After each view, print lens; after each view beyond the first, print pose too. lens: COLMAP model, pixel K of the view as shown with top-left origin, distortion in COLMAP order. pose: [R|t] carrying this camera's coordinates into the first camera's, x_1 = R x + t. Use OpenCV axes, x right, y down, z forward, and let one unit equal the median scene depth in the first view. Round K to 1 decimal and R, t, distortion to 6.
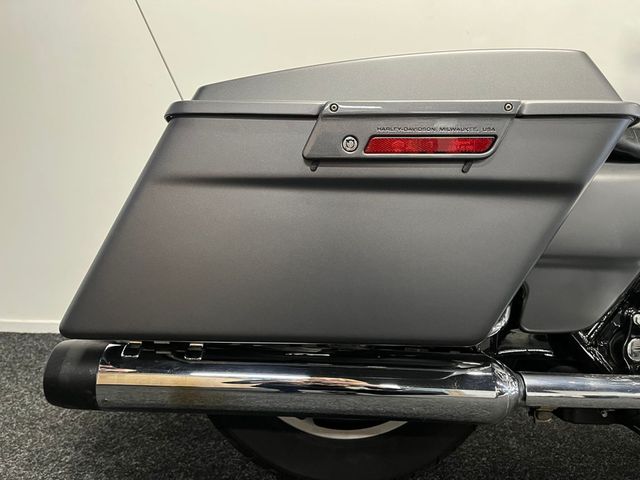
lens RADIAL K [[487.4, 0, 324.4], [0, 487.4, 245.1], [0, 0, 1]] dist [0.083776, -0.103853]
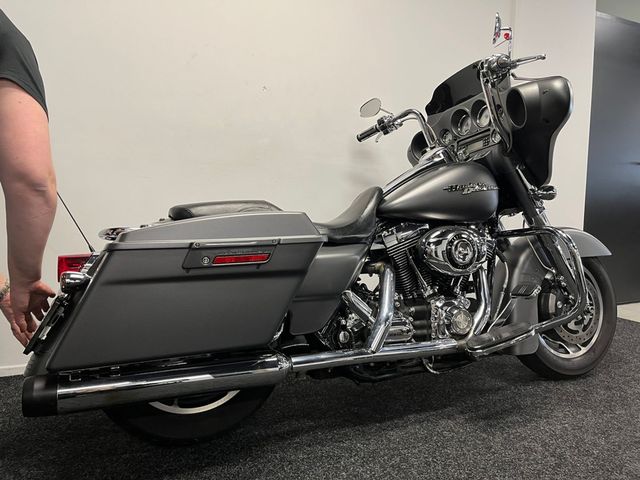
lens RADIAL K [[487.4, 0, 320.5], [0, 487.4, 236.5], [0, 0, 1]] dist [0.083776, -0.103853]
pose [[0.921066, -0.049829, 0.386206, -0.215799], [0.065104, 0.997525, -0.026564, -0.152955], [-0.383927, 0.049611, 0.922030, -0.836265]]
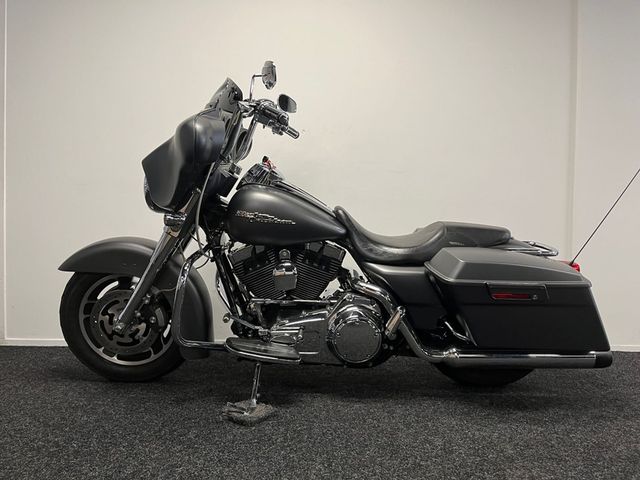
lens RADIAL K [[487.4, 0, 320.8], [0, 487.4, 241.4], [0, 0, 1]] dist [0.083776, -0.103853]
pose [[0.999583, -0.023082, -0.017369, 0.821463], [0.021099, 0.994056, -0.106806, 0.044066], [0.019731, 0.106395, 0.994128, -1.483900]]
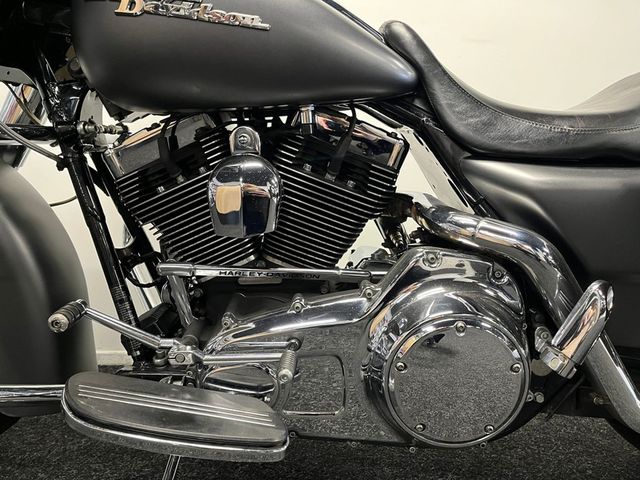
lens RADIAL K [[487.4, 0, 318.7], [0, 487.4, 234.9], [0, 0, 1]] dist [0.083776, -0.103853]
pose [[0.998621, -0.026990, -0.045024, 0.762760], [0.022775, 0.995531, -0.091642, 0.100297], [0.047296, 0.090491, 0.994774, 0.158041]]
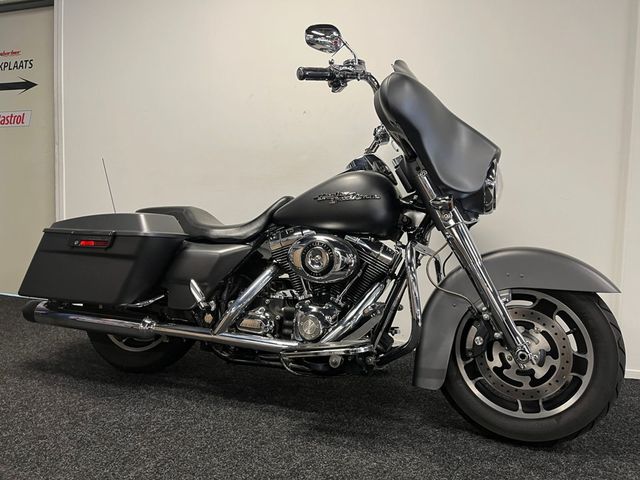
lens RADIAL K [[487.4, 0, 317.6], [0, 487.4, 233.9], [0, 0, 1]] dist [0.083776, -0.103853]
pose [[0.935020, 0.014997, -0.354278, 1.966083], [-0.040702, 0.997041, -0.065216, -0.074923], [0.352252, 0.075398, 0.932863, -1.132877]]
